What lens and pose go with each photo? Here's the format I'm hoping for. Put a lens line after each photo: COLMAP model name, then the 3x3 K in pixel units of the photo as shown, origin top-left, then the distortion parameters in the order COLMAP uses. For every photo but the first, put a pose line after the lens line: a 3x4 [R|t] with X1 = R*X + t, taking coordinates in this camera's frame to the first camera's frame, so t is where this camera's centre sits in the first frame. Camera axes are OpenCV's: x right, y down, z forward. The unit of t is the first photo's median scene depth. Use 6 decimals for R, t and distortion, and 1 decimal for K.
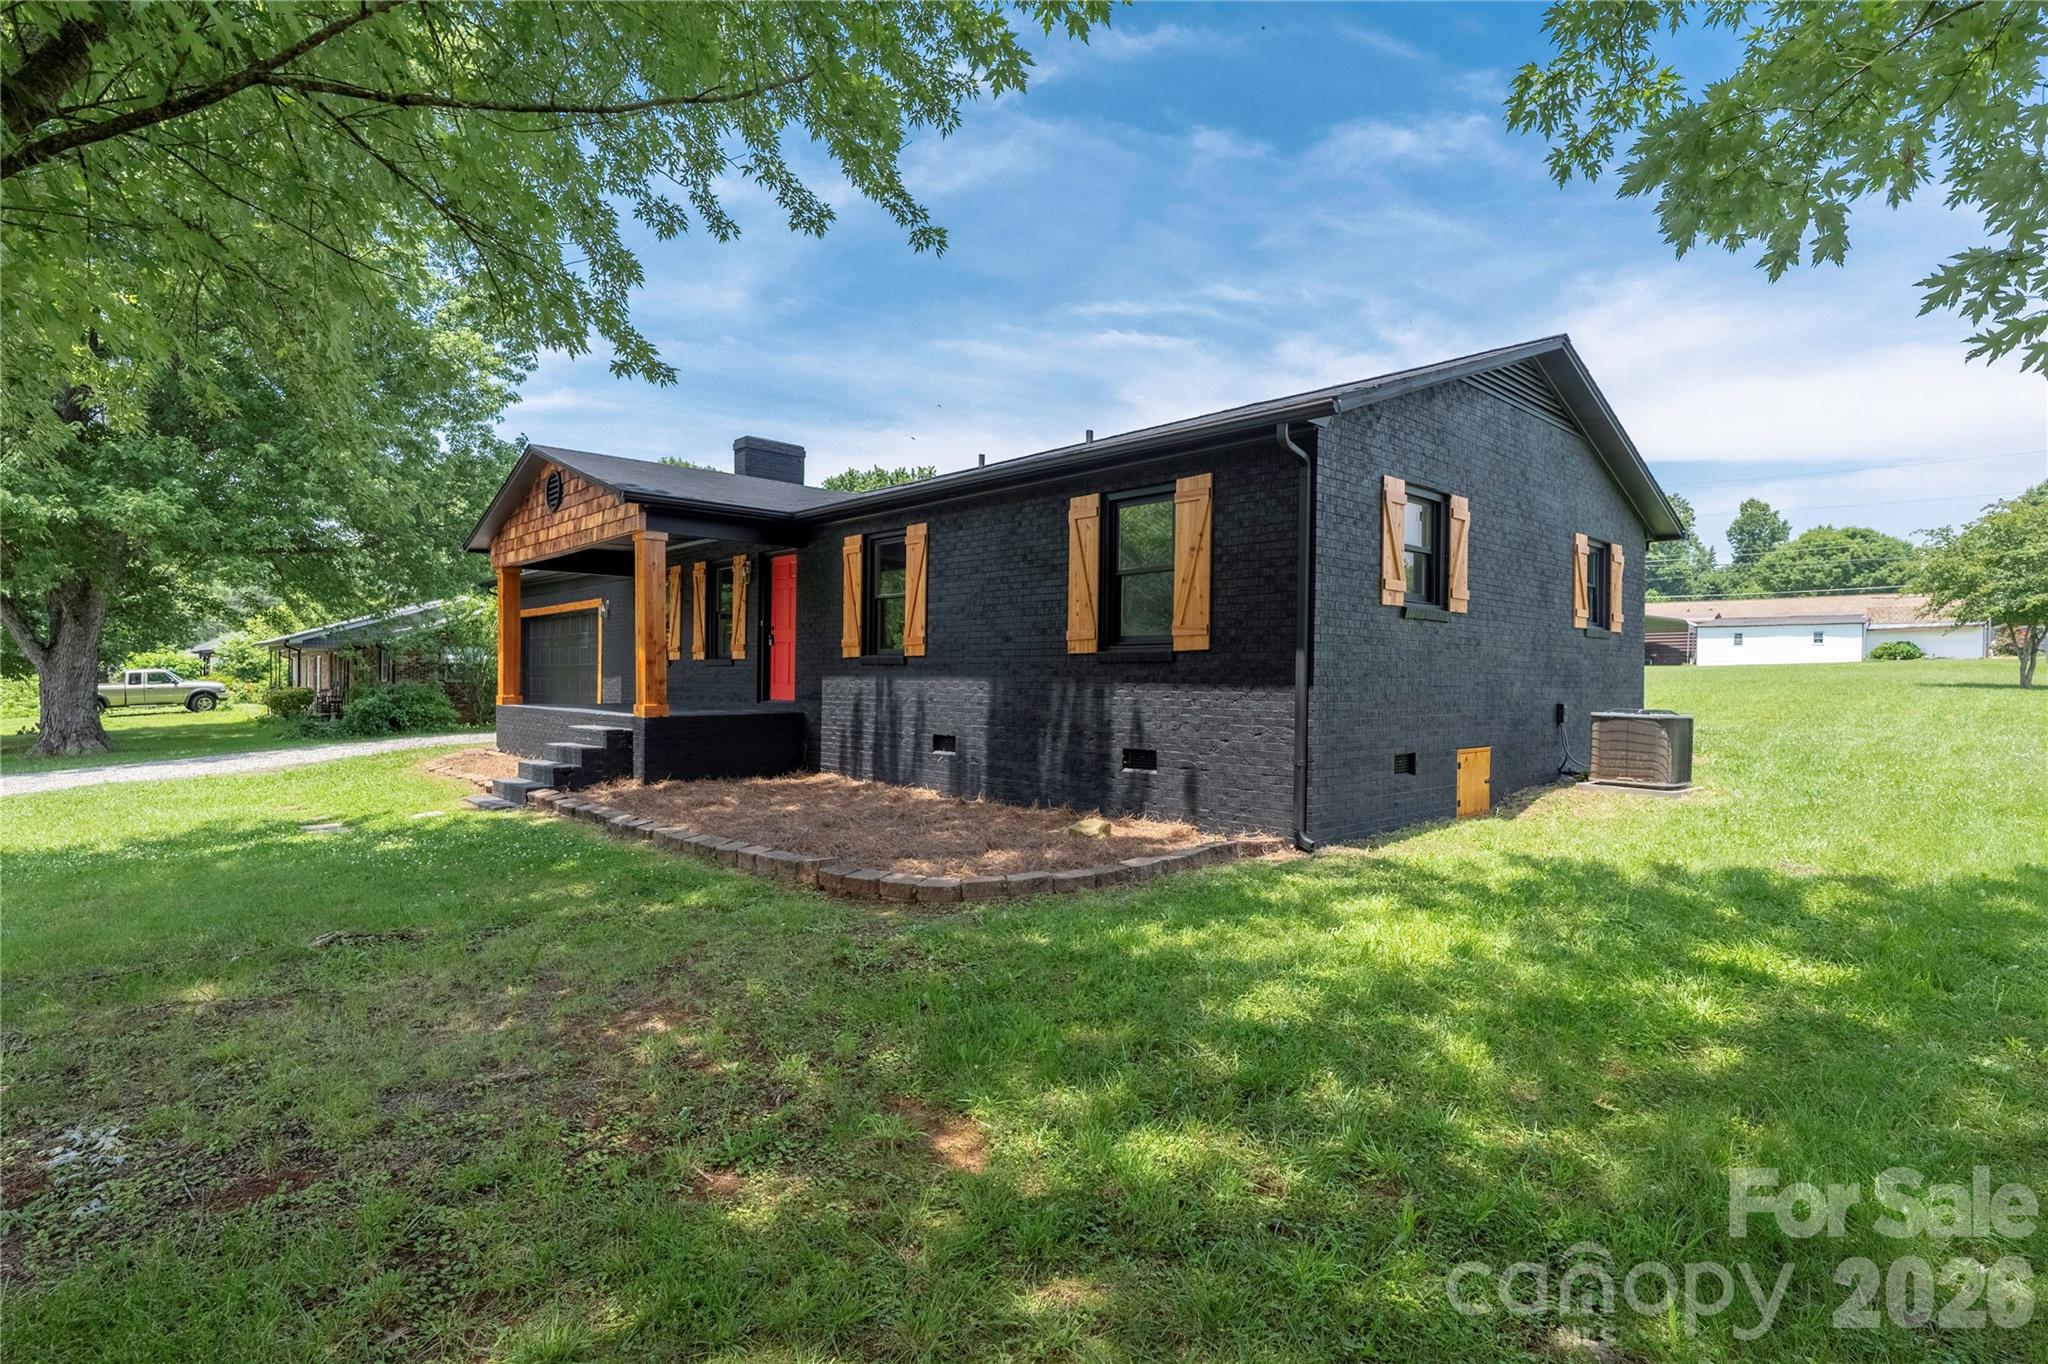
lens RADIAL K [[1031.9, 0, 1024.0], [0, 1031.9, 682.0], [0, 0, 1]] dist [0.000119, -0.000104]
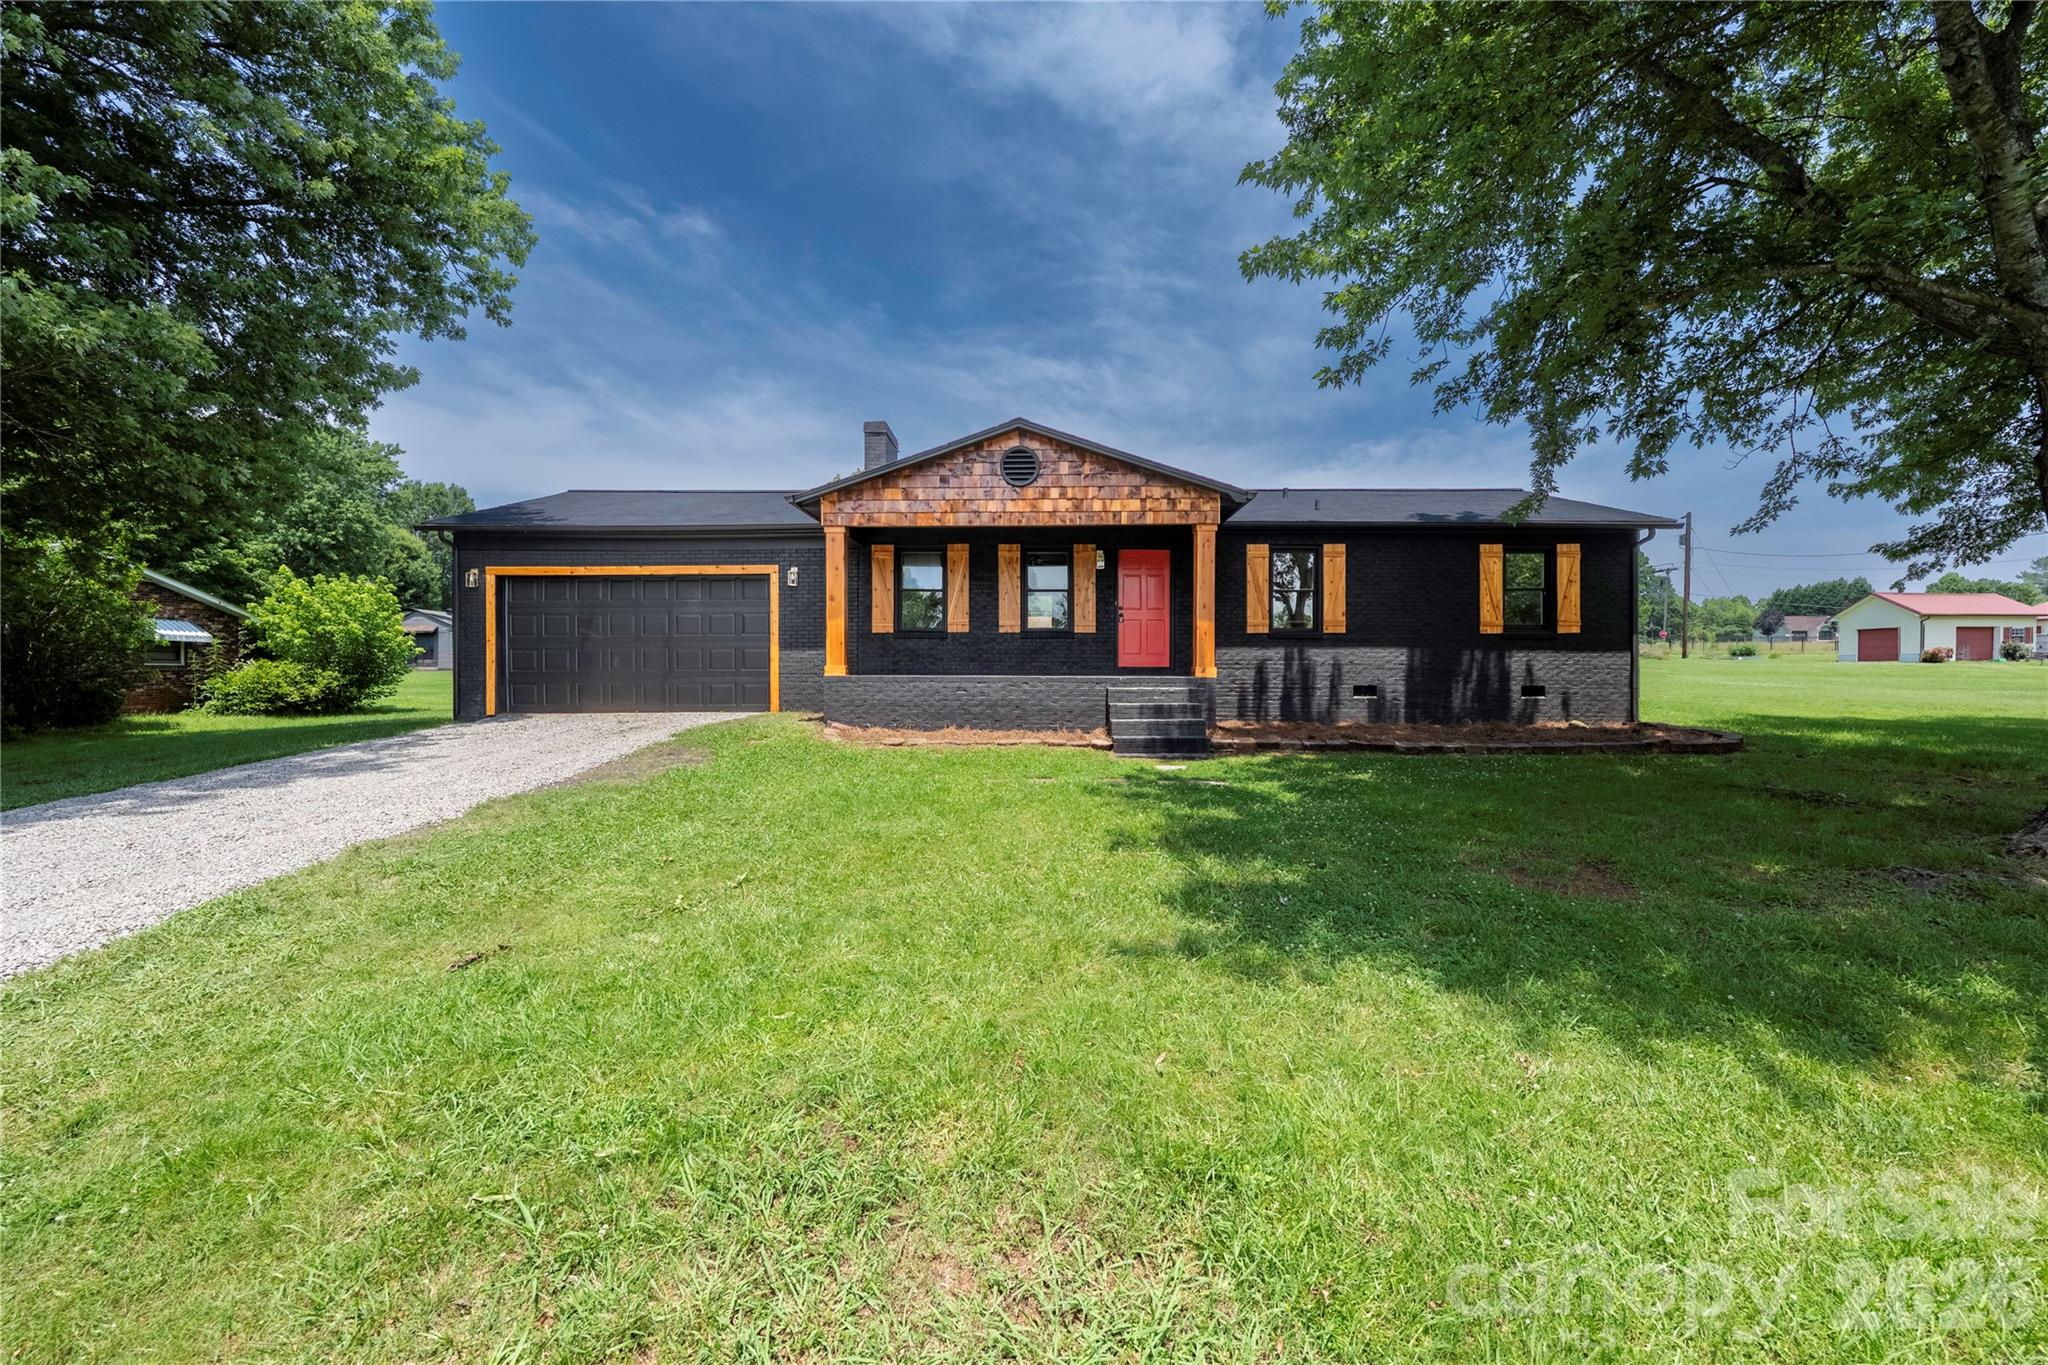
lens RADIAL K [[821.9, 0, 1016.5], [0, 821.9, 679.7], [0, 0, 1]] dist [-0.002922, -0.000150]
pose [[0.694723, -0.017750, 0.719058, -1.343298], [0.006519, 0.999810, 0.018383, 0.018036], [-0.719248, -0.008083, 0.694707, 0.544381]]
